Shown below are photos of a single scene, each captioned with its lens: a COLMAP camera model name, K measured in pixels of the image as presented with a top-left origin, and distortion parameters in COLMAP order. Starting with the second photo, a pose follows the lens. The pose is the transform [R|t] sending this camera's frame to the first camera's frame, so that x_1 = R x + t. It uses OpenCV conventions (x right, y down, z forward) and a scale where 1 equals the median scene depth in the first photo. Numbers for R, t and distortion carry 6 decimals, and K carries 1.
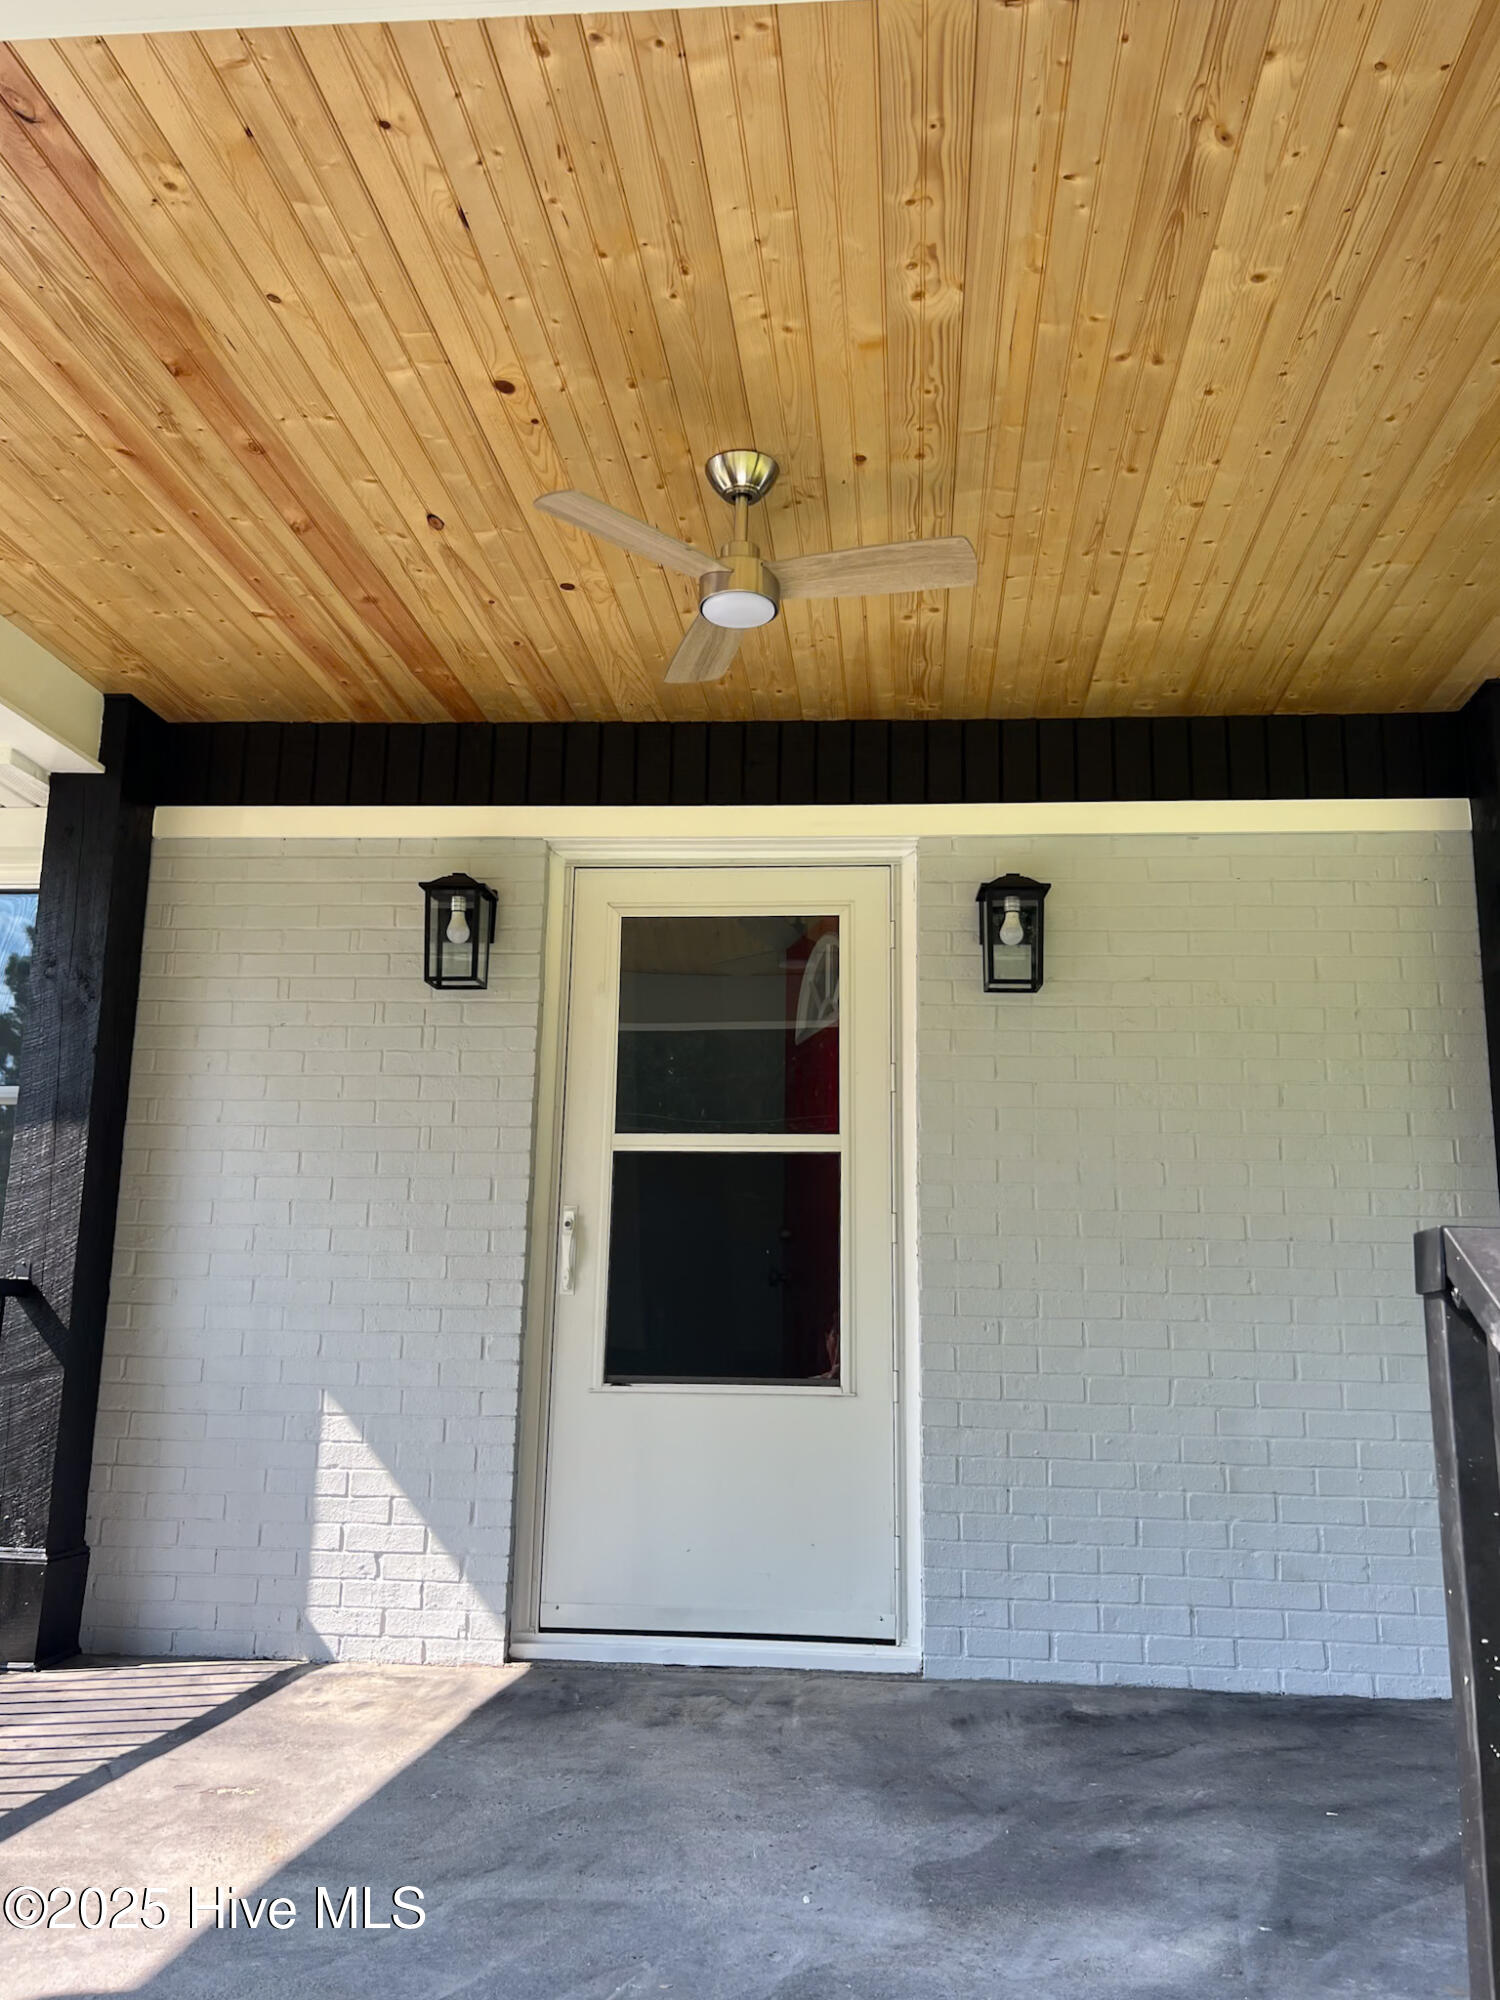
lens RADIAL K [[1516.8, 0, 750.0], [0, 1516.8, 1000.0], [0, 0, 1]] dist [0.066565, -0.000913]
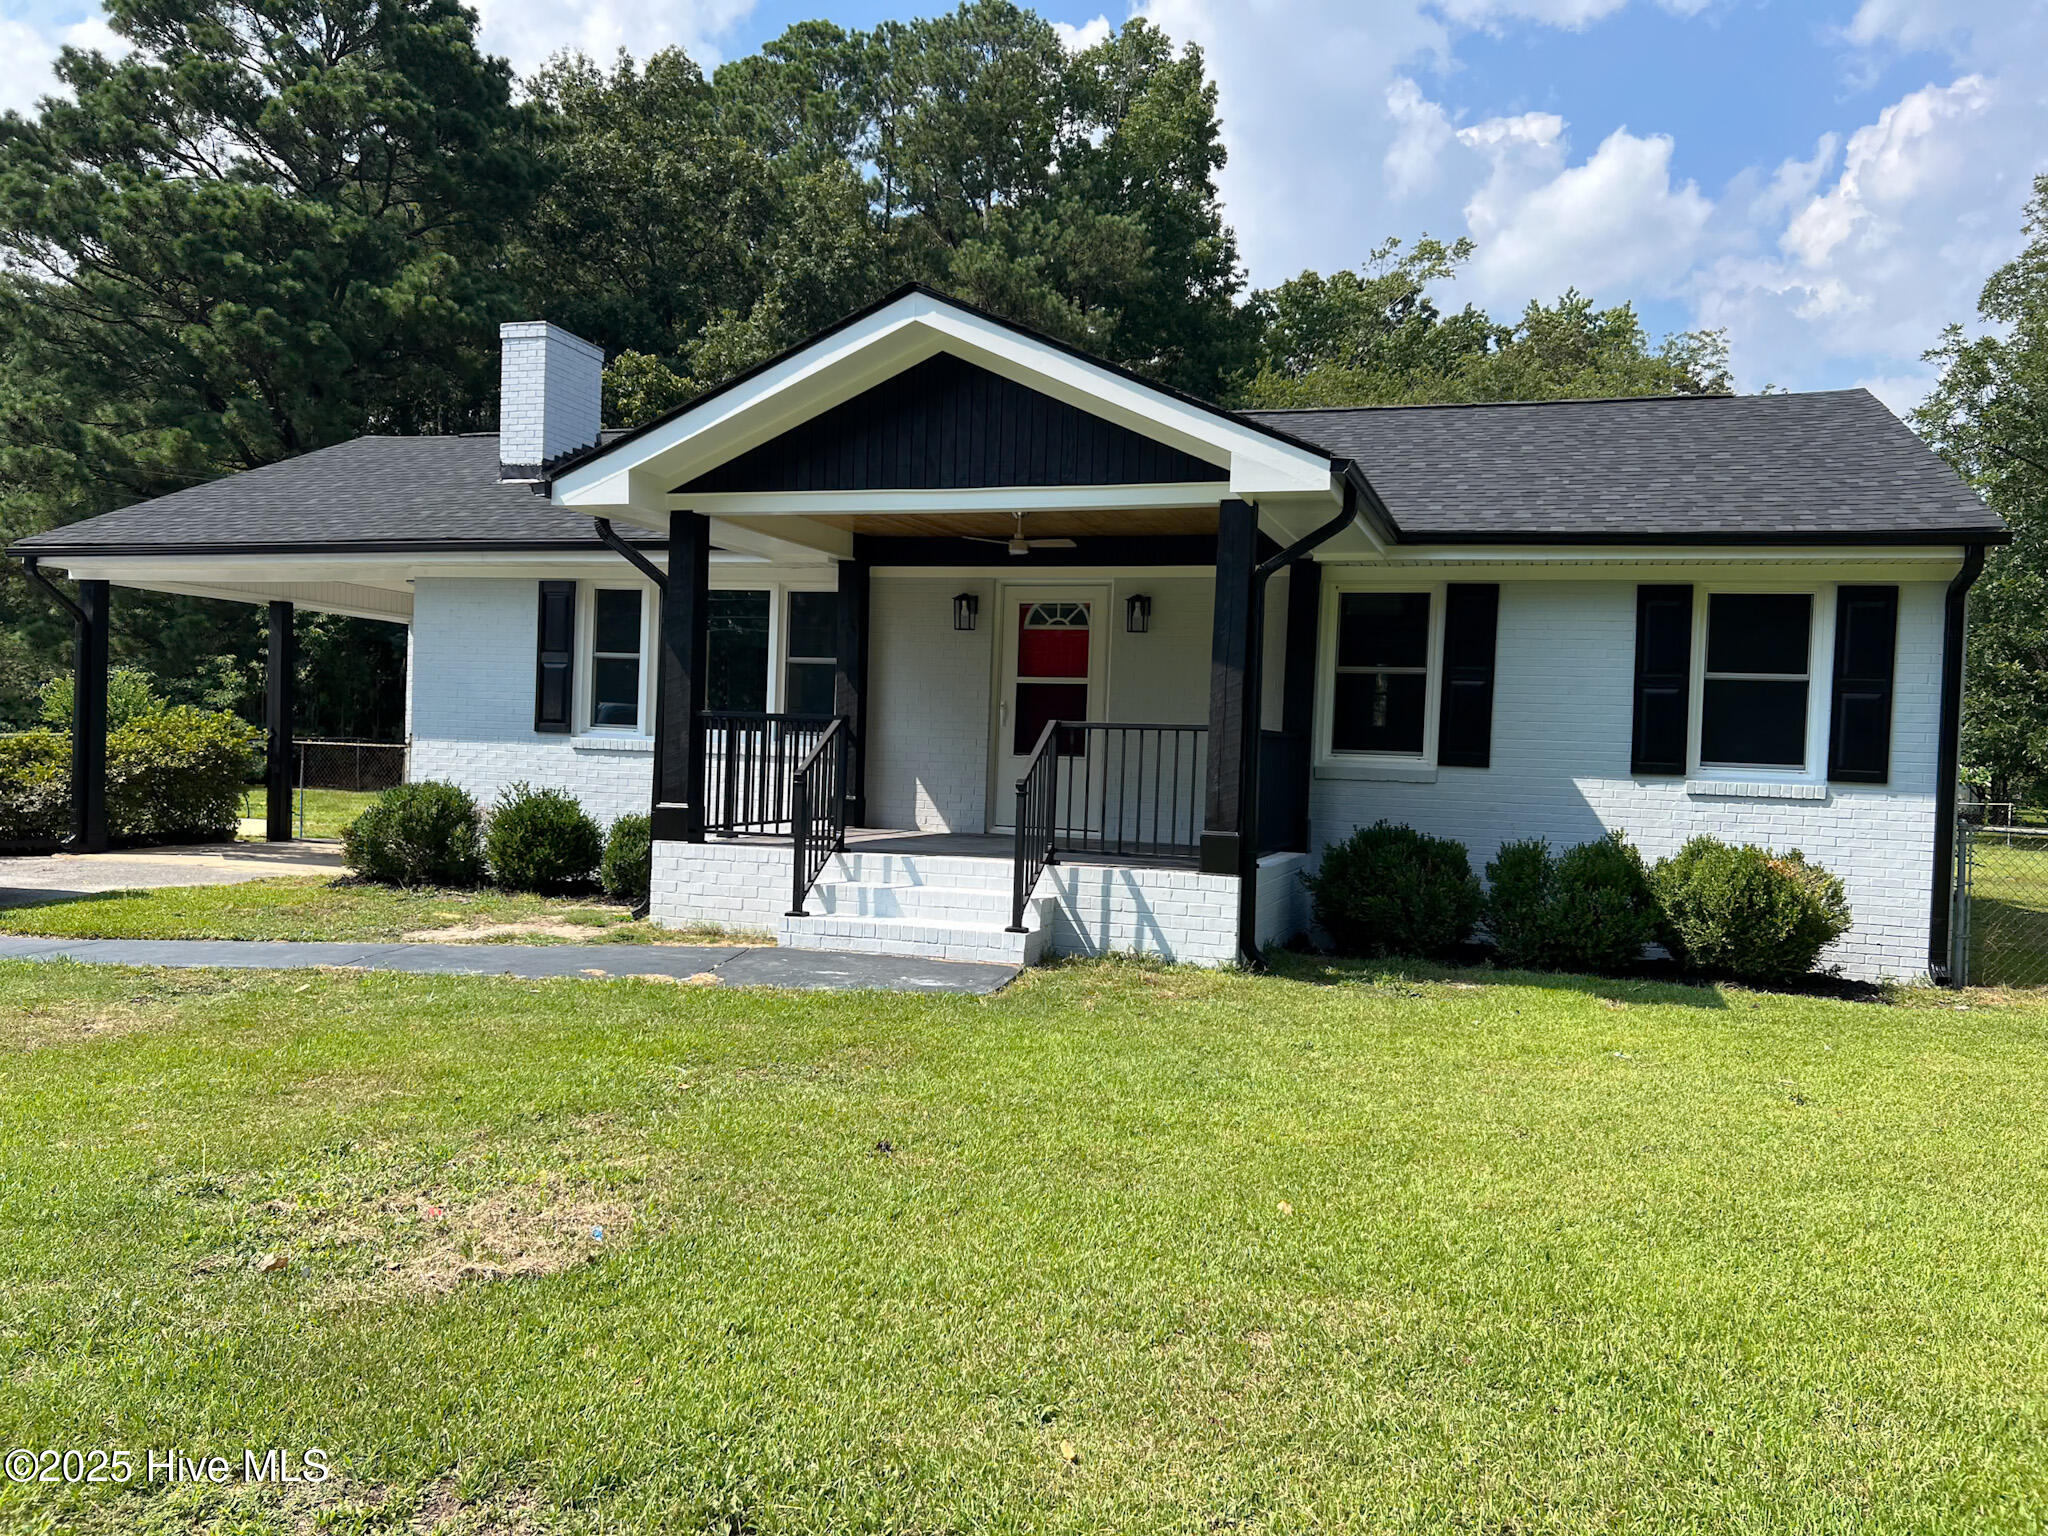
lens RADIAL K [[1560.0, 0, 1024.0], [0, 1560.0, 768.0], [0, 0, 1]] dist [-0.006723, -0.003417]
pose [[0.975494, 0.013553, -0.219606, 0.620062], [0.036859, 0.973930, 0.223834, -0.437880], [0.216915, -0.226444, 0.949564, -2.041985]]
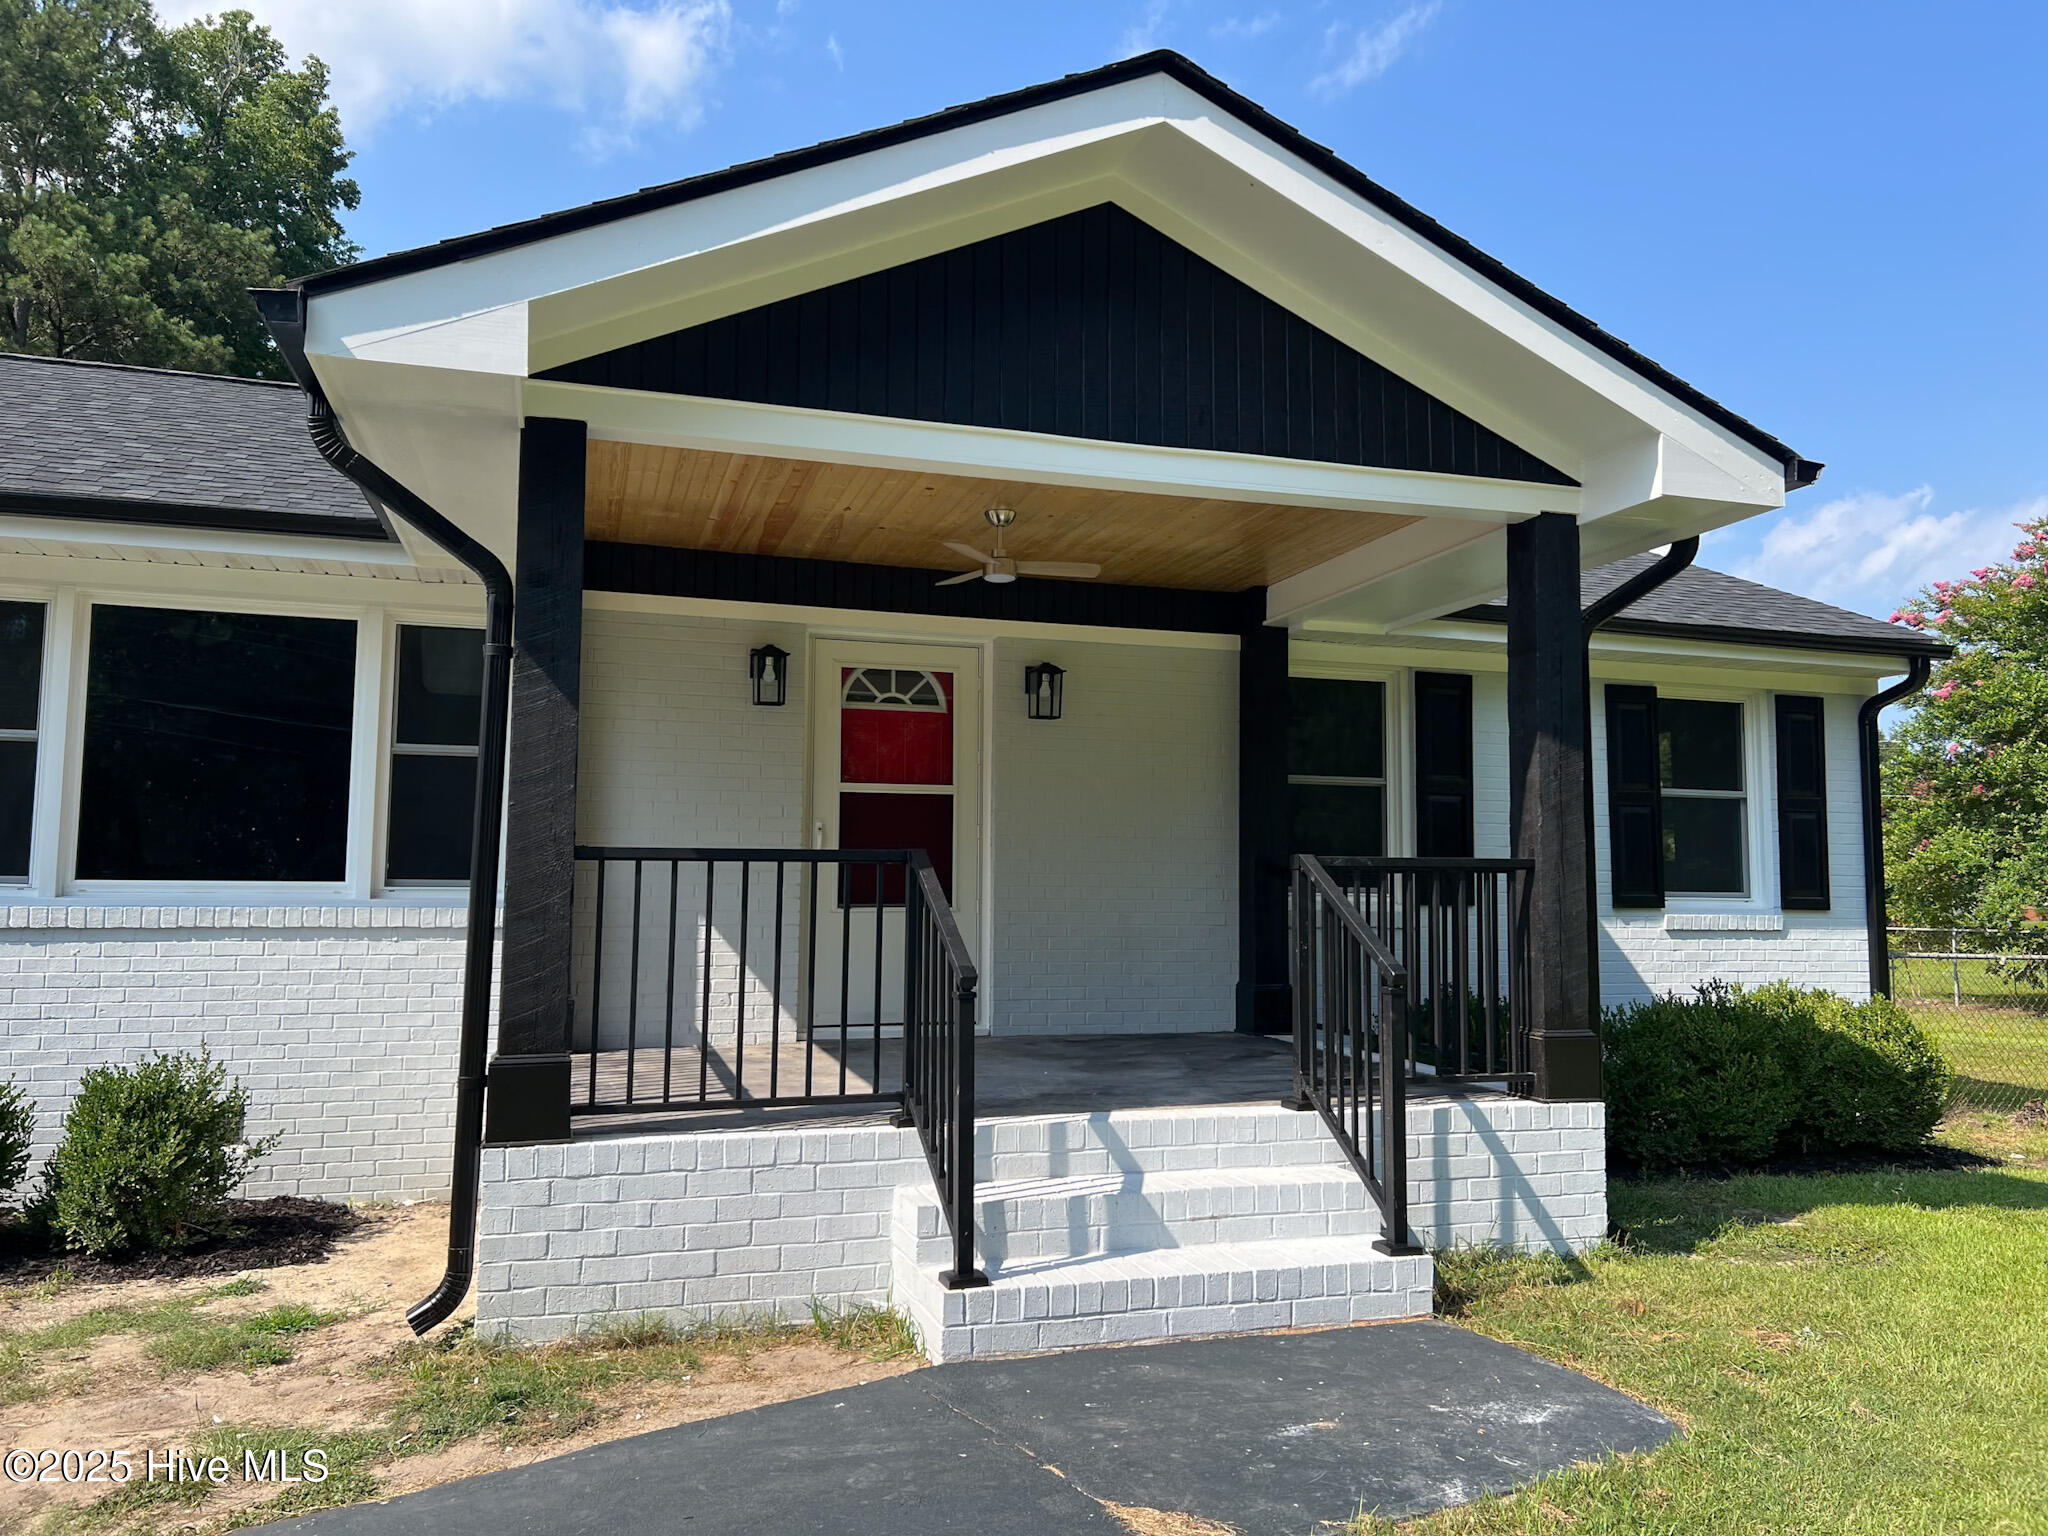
lens RADIAL K [[1547.0, 0, 1023.0], [0, 1547.0, 733.8], [0, 0, 1]] dist [0.002084, 0.003388]
pose [[0.912065, 0.025307, 0.409264, -0.681664], [-0.077702, 0.990676, 0.111905, -0.210614], [-0.402616, -0.133865, 0.905528, -0.857578]]
